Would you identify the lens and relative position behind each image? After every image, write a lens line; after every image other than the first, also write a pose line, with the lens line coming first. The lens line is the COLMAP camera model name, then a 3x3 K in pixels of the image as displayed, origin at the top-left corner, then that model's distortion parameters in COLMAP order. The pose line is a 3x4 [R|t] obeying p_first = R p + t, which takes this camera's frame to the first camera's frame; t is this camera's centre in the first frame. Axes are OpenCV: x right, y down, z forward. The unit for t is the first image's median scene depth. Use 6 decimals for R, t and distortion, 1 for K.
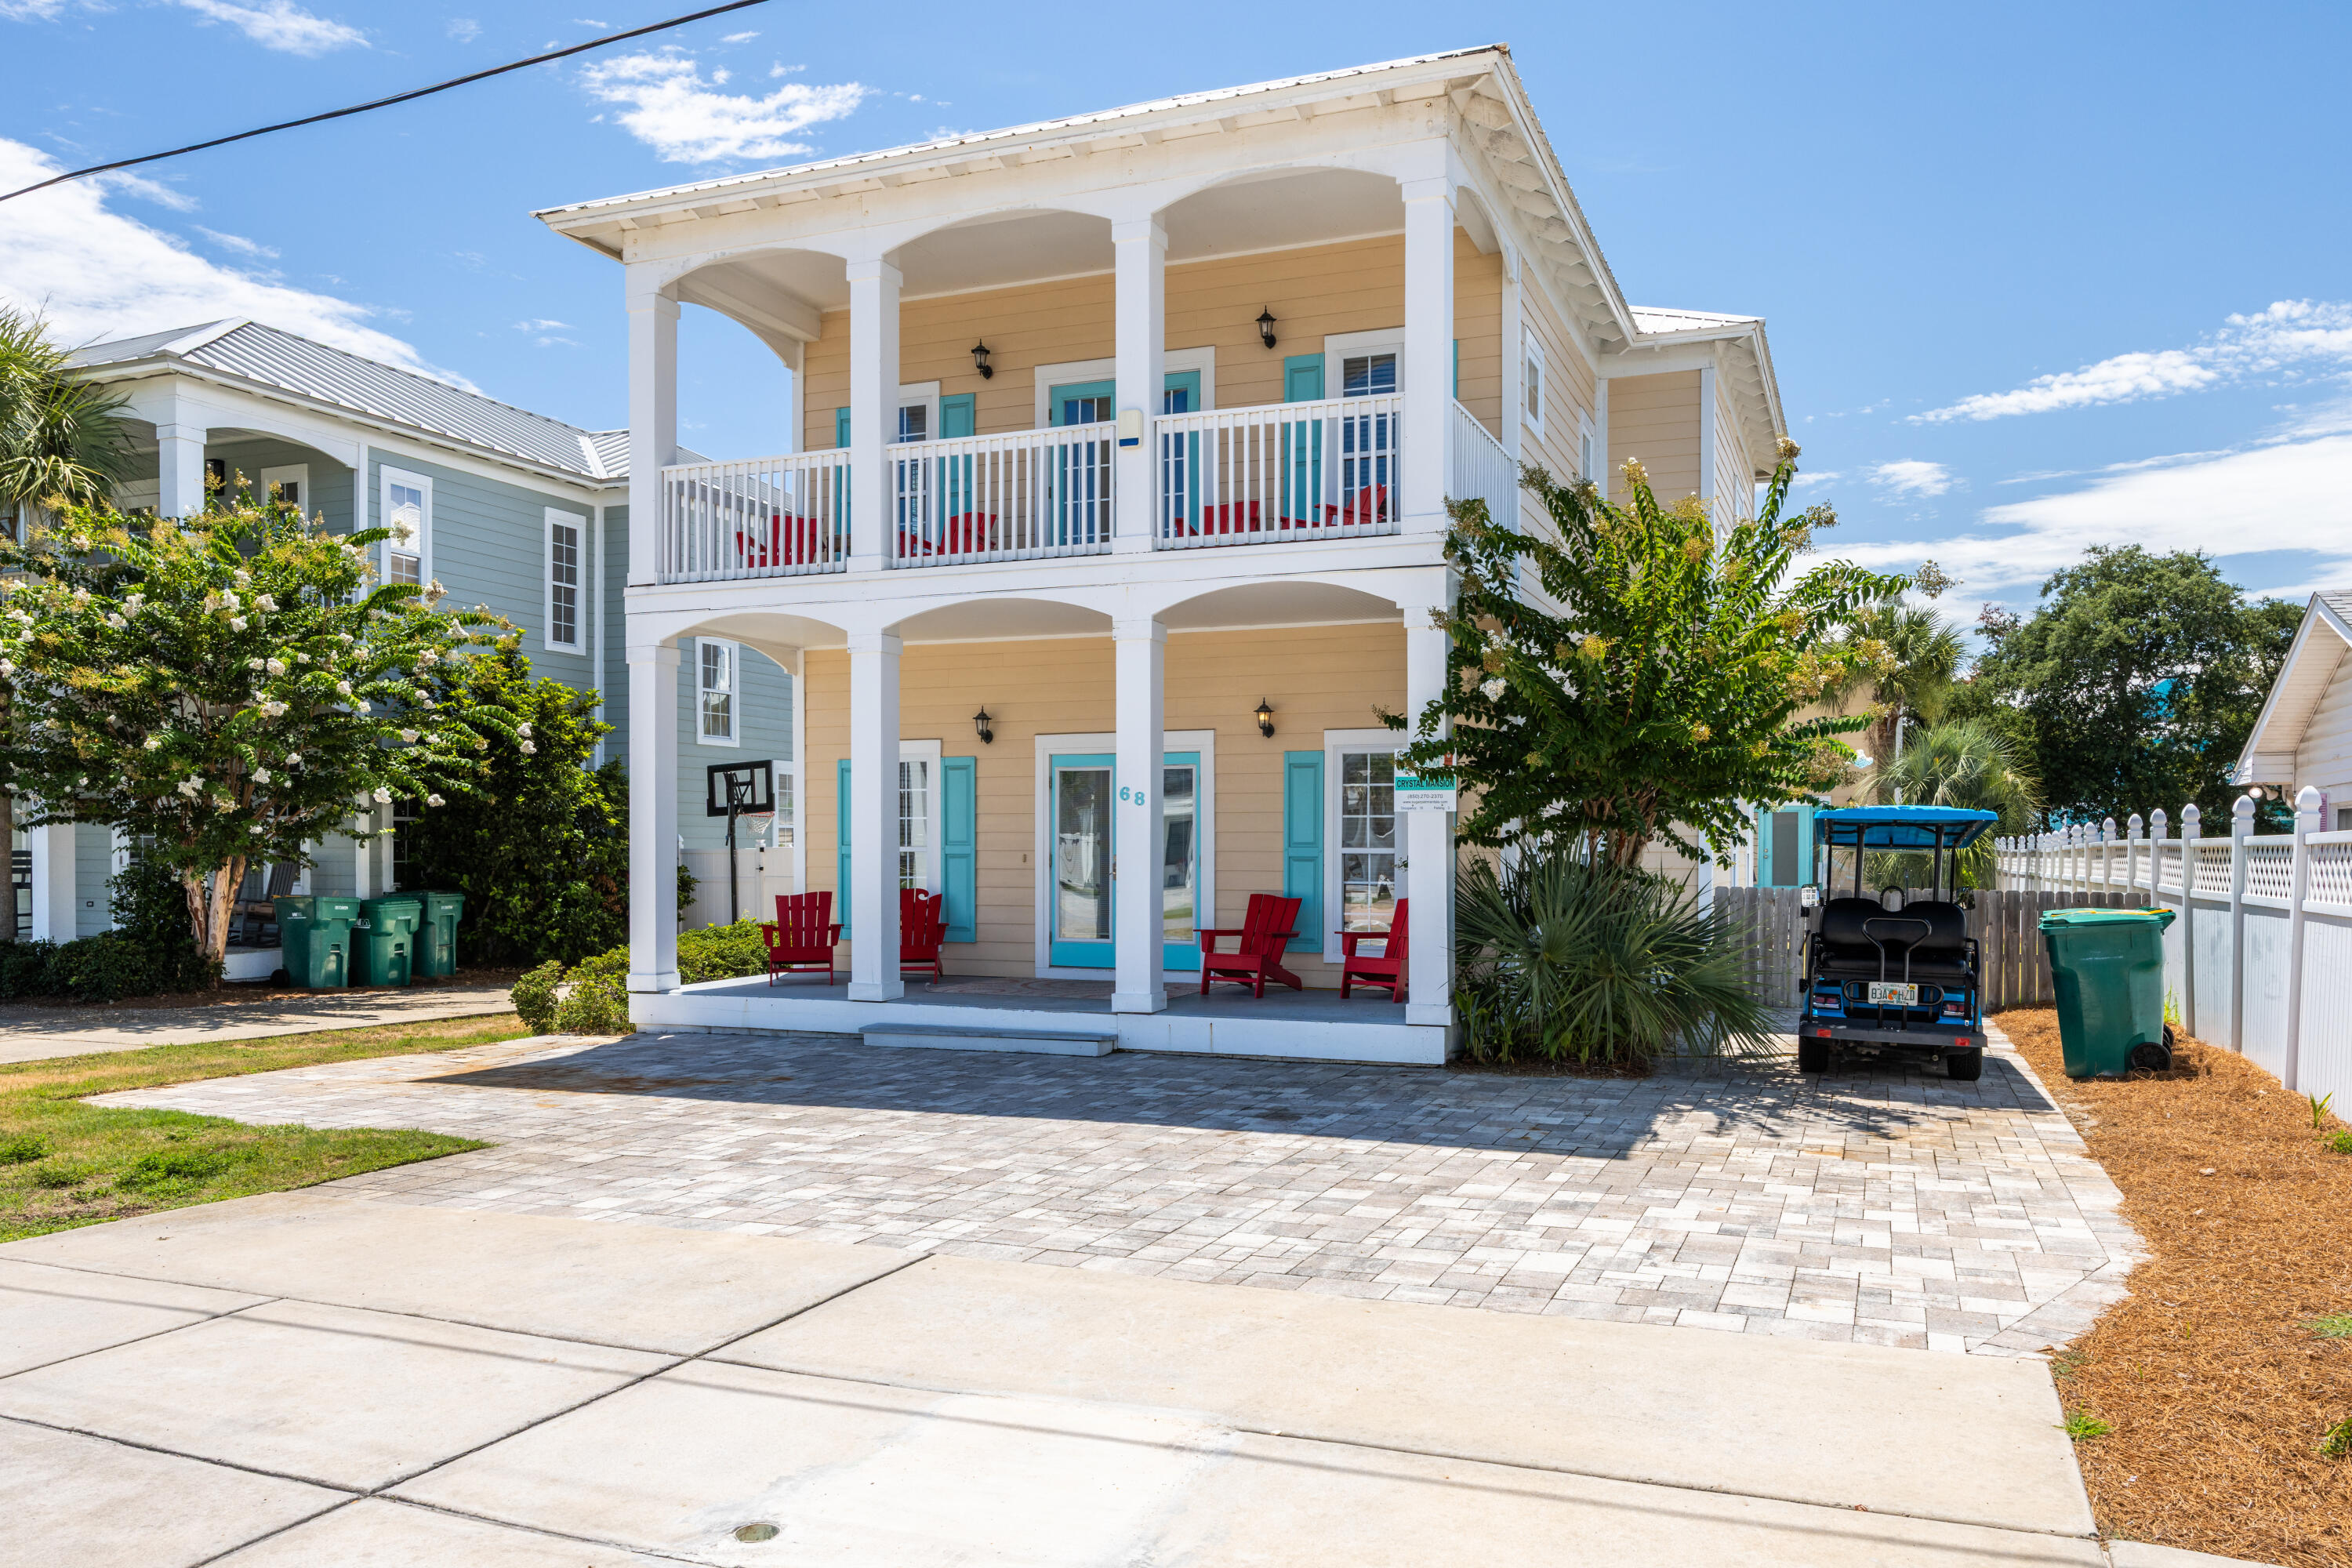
lens RADIAL K [[1670.3, 0, 1240.9], [0, 1670.3, 886.7], [0, 0, 1]] dist [-0.006775, -0.004525]
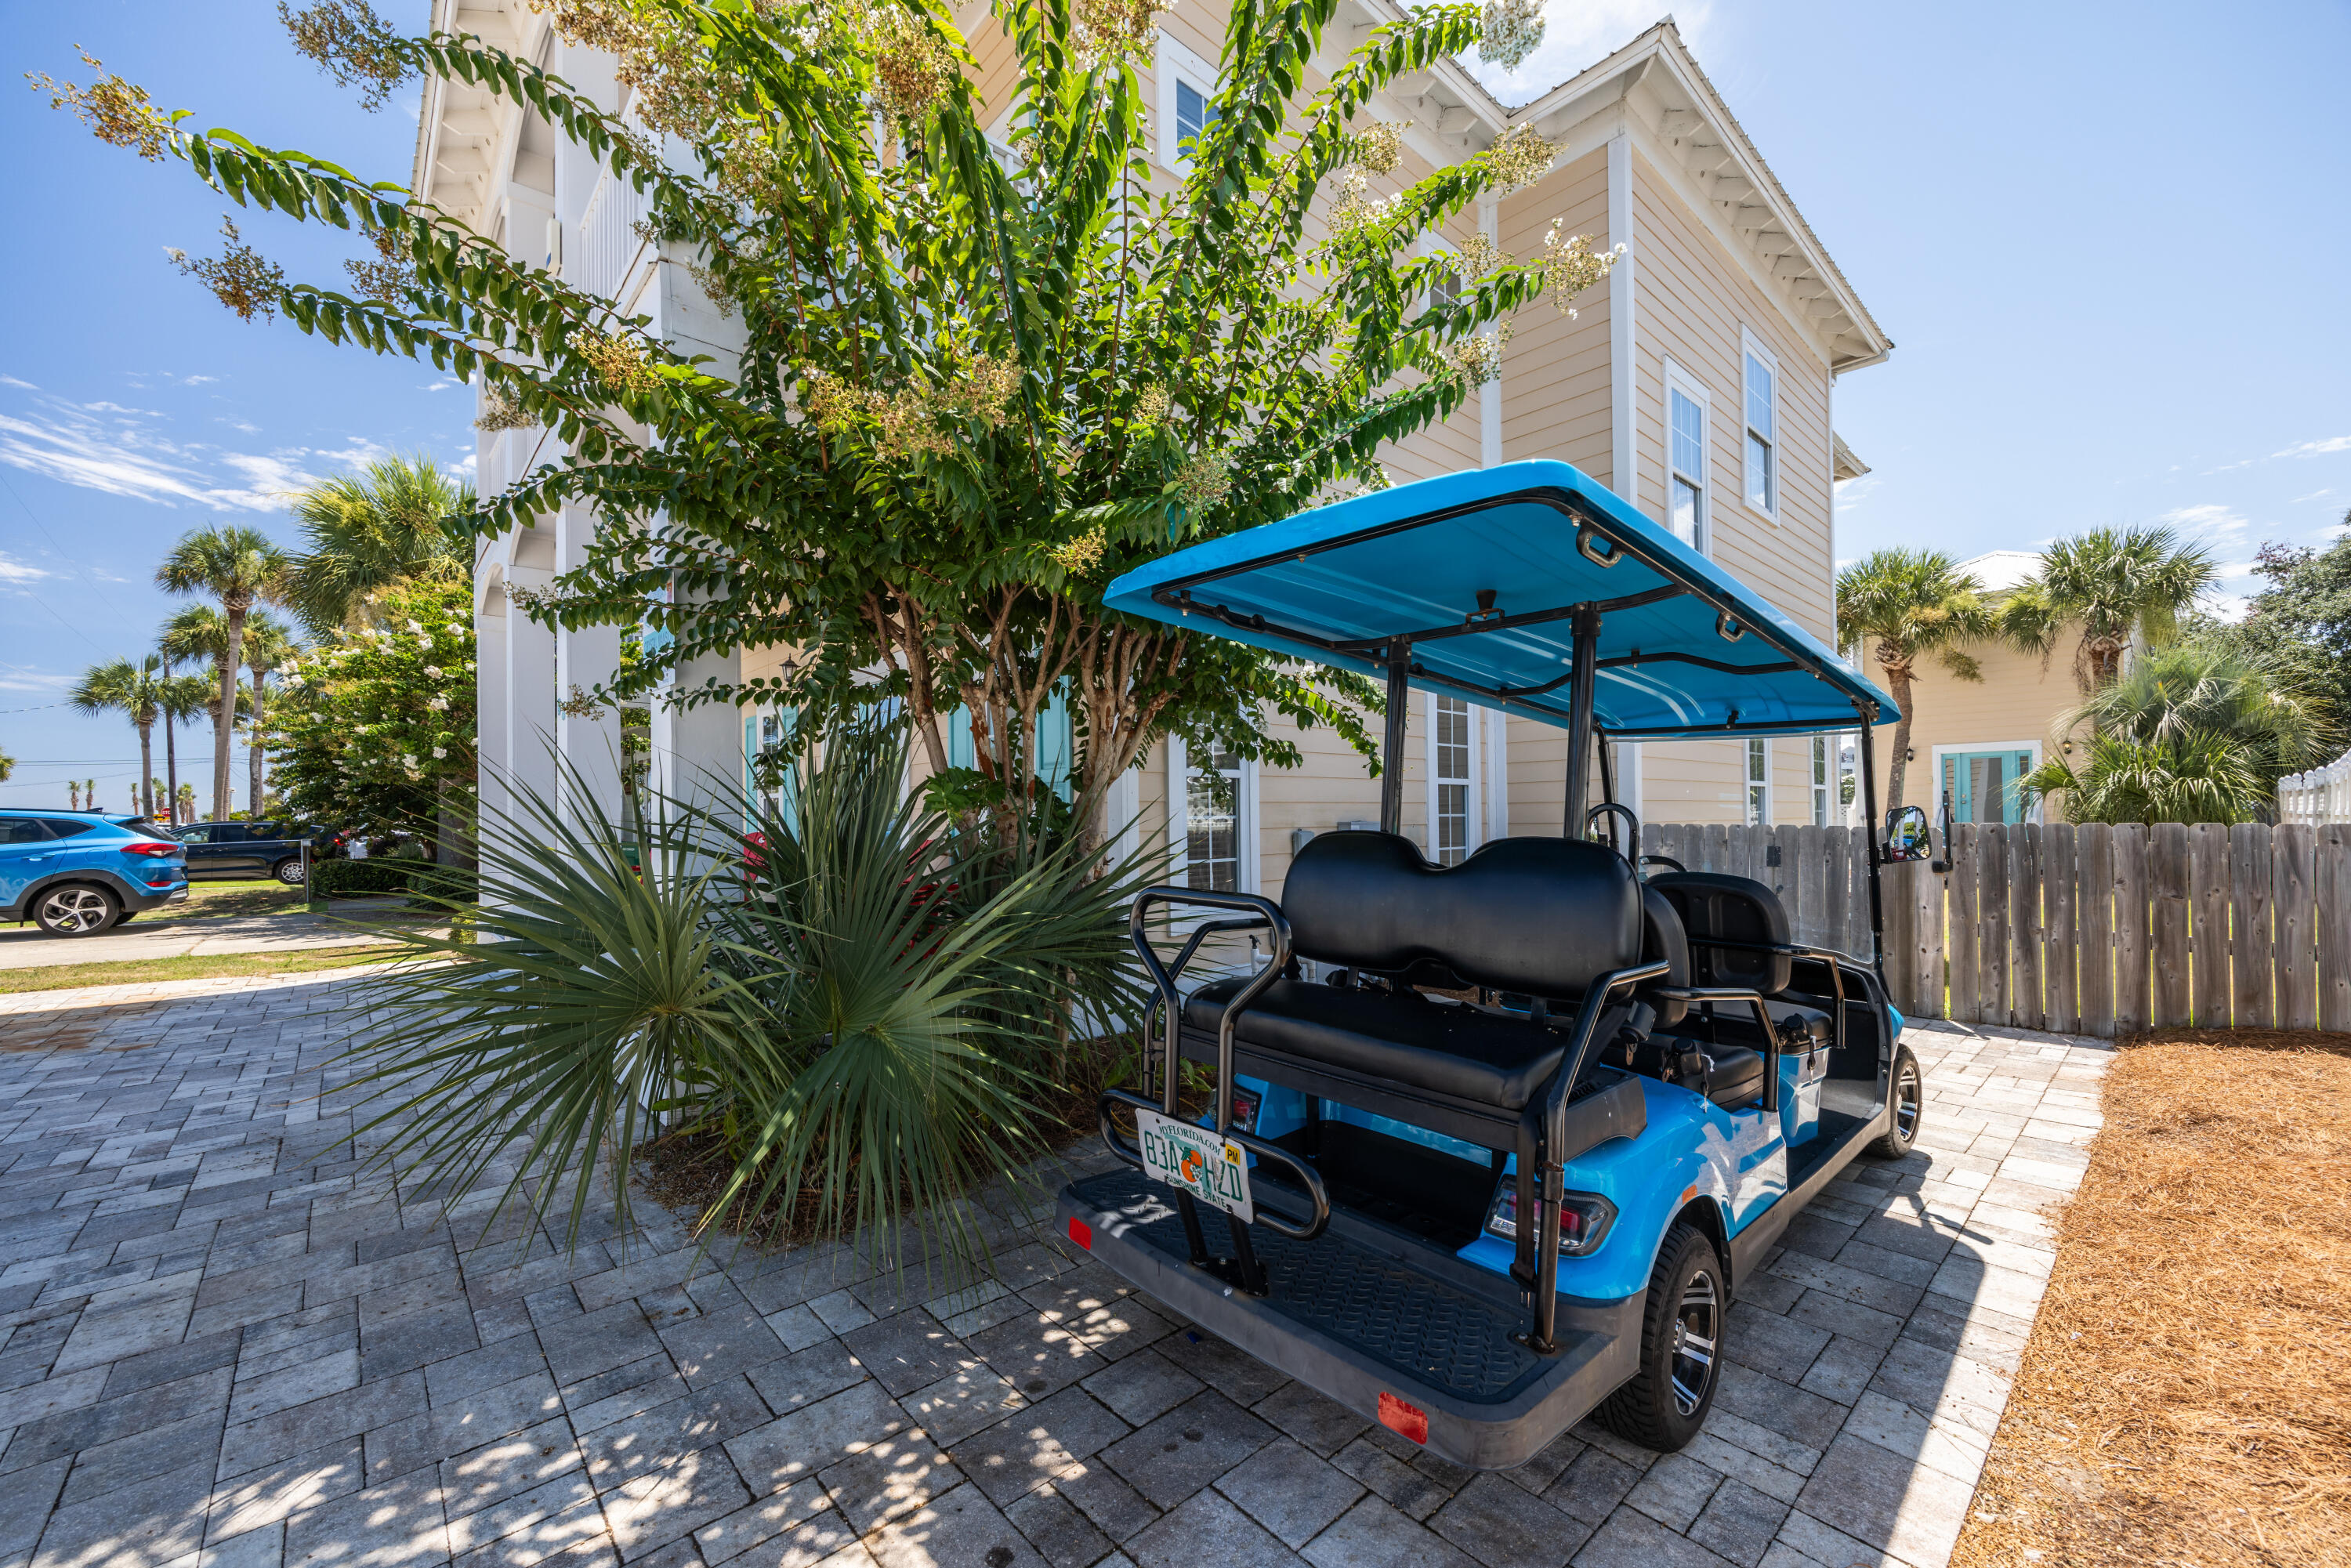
lens RADIAL K [[950.4, 0, 1207.6], [0, 950.4, 830.5], [0, 0, 1]] dist [-0.000258, -0.000273]
pose [[0.902342, -0.011742, -0.430860, 0.348640], [0.006899, 0.999894, -0.012801, 0.007972], [0.430965, 0.008578, 0.902328, 0.645915]]
